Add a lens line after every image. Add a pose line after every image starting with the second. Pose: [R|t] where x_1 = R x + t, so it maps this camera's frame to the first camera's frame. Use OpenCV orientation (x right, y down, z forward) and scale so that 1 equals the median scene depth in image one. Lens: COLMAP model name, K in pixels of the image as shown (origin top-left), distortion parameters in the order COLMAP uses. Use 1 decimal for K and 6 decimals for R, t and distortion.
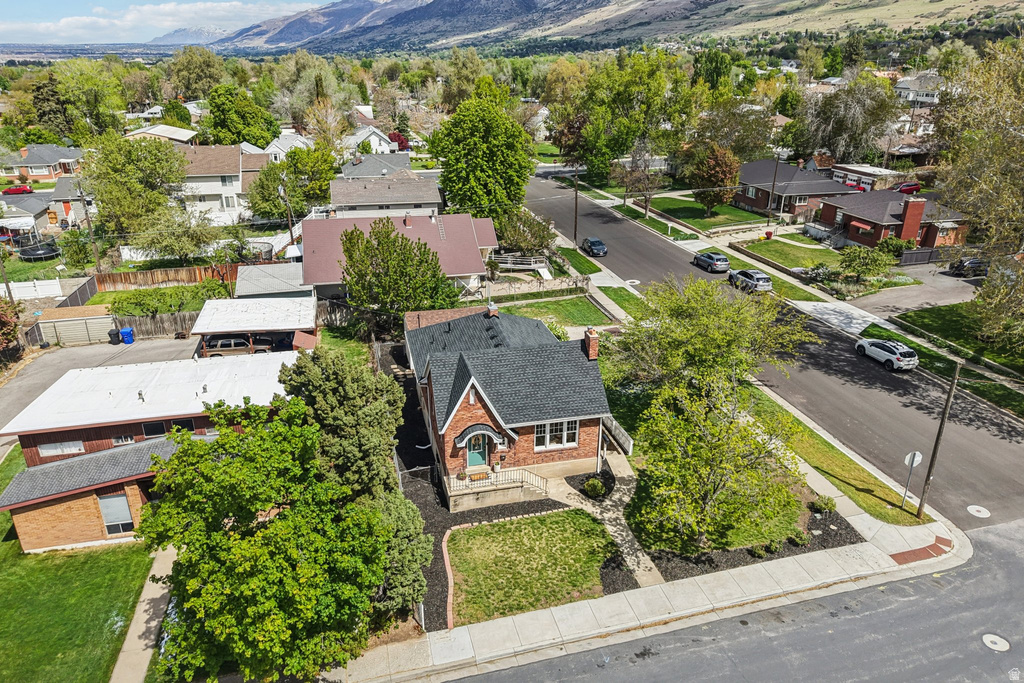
lens RADIAL K [[679.5, 0, 506.5], [0, 679.5, 351.9], [0, 0, 1]] dist [0.023647, -0.020310]
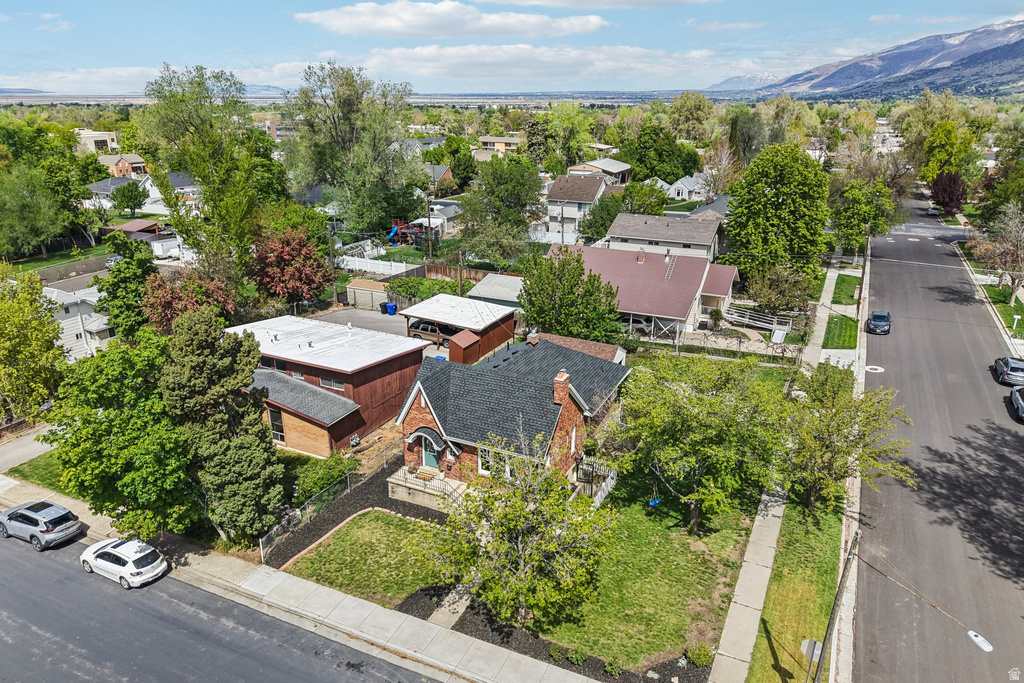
lens RADIAL K [[679.5, 0, 518.7], [0, 679.5, 336.0], [0, 0, 1]] dist [0.023647, -0.020310]
pose [[0.768758, 0.210706, -0.603832, 0.498965], [-0.256280, 0.966540, 0.010993, -0.059867], [0.585945, 0.146299, 0.797035, 0.144385]]
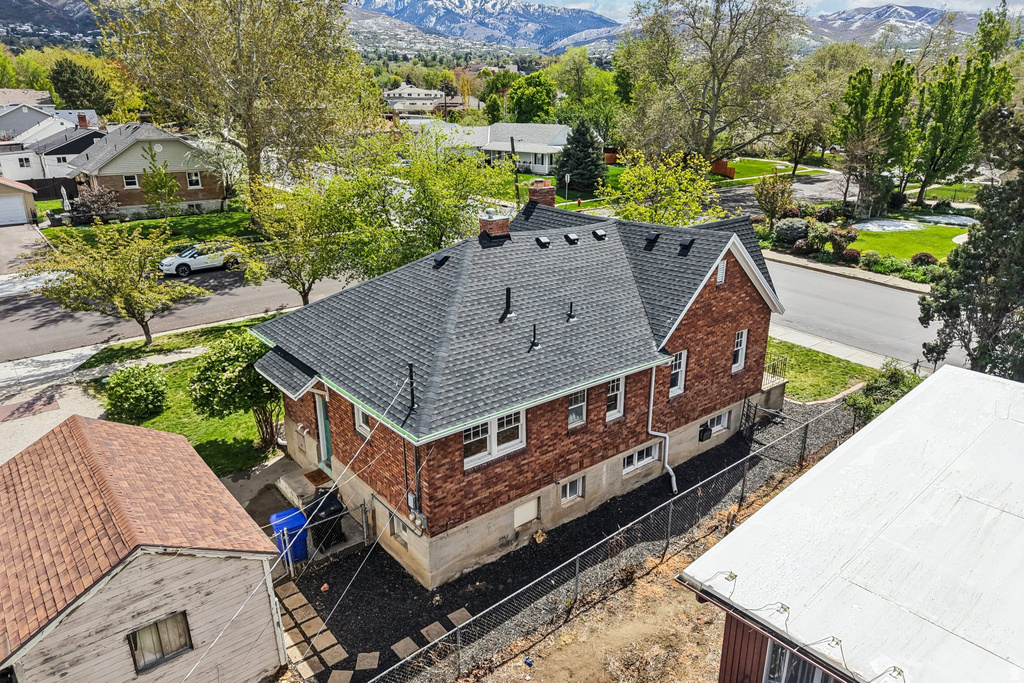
lens RADIAL K [[679.5, 0, 516.4], [0, 679.5, 343.0], [0, 0, 1]] dist [0.023647, -0.020310]
pose [[-0.444114, -0.295216, 0.845937, -0.397114], [0.359251, 0.806264, 0.469976, -0.183933], [-0.820793, 0.512627, -0.252017, 0.986063]]
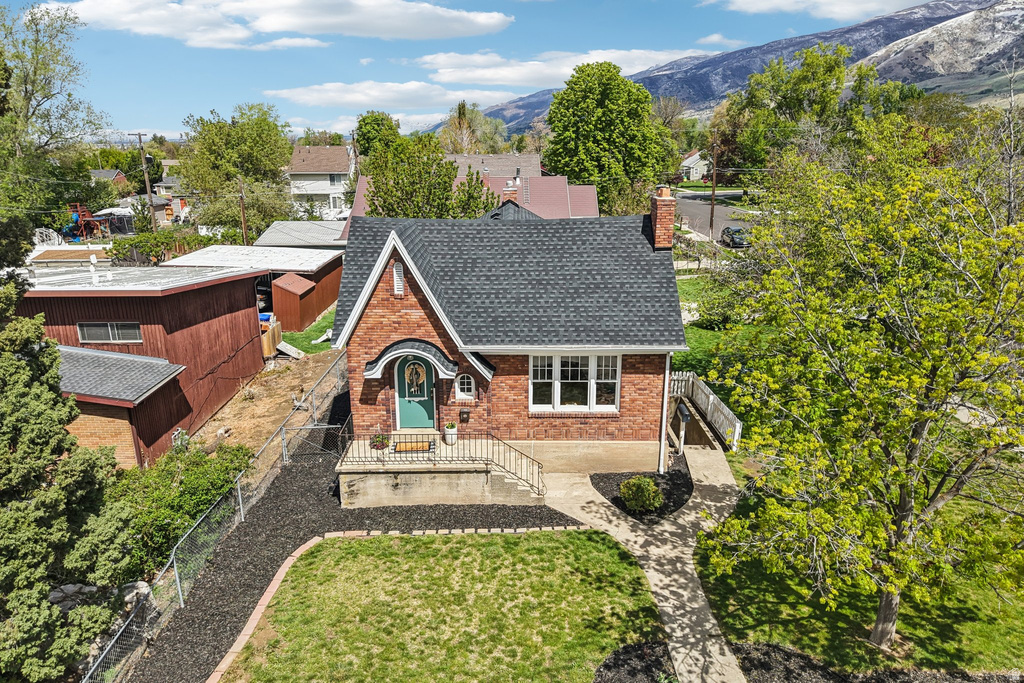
lens RADIAL K [[679.5, 0, 514.6], [0, 679.5, 338.0], [0, 0, 1]] dist [0.023647, -0.020310]
pose [[0.973378, 0.055348, -0.222422, 0.106316], [-0.083678, 0.989237, -0.120035, 0.116219], [0.213385, 0.135451, 0.967533, 0.374395]]
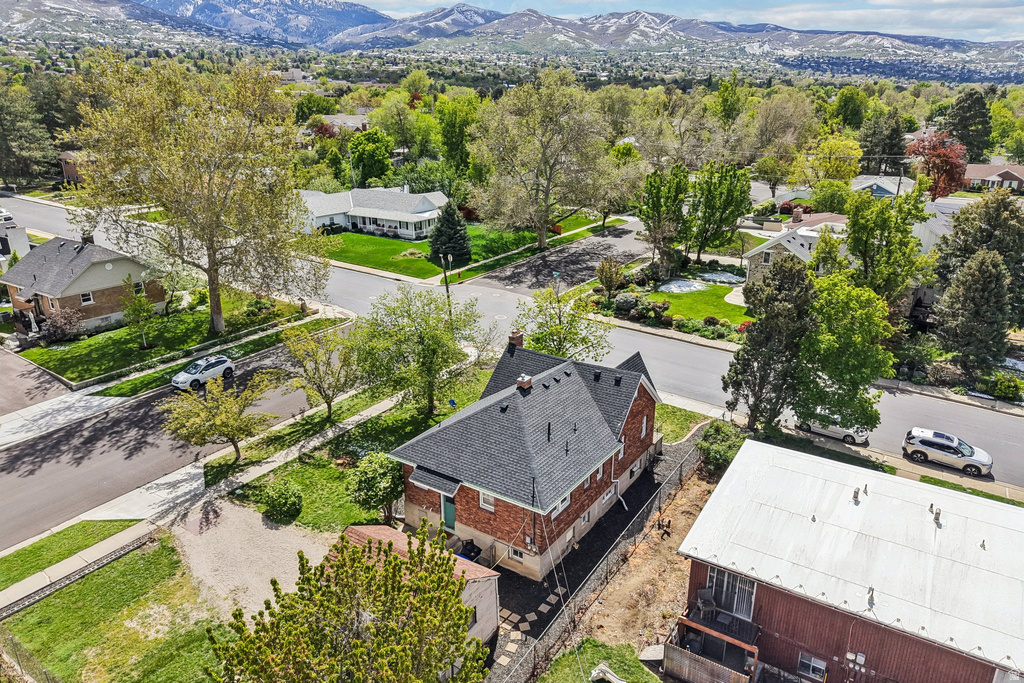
lens RADIAL K [[679.5, 0, 516.4], [0, 679.5, 344.3], [0, 0, 1]] dist [0.023647, -0.020310]
pose [[-0.688123, -0.246104, 0.682583, -0.523827], [0.287413, 0.771326, 0.567846, -0.522436], [-0.666244, 0.586931, -0.460034, 1.188880]]
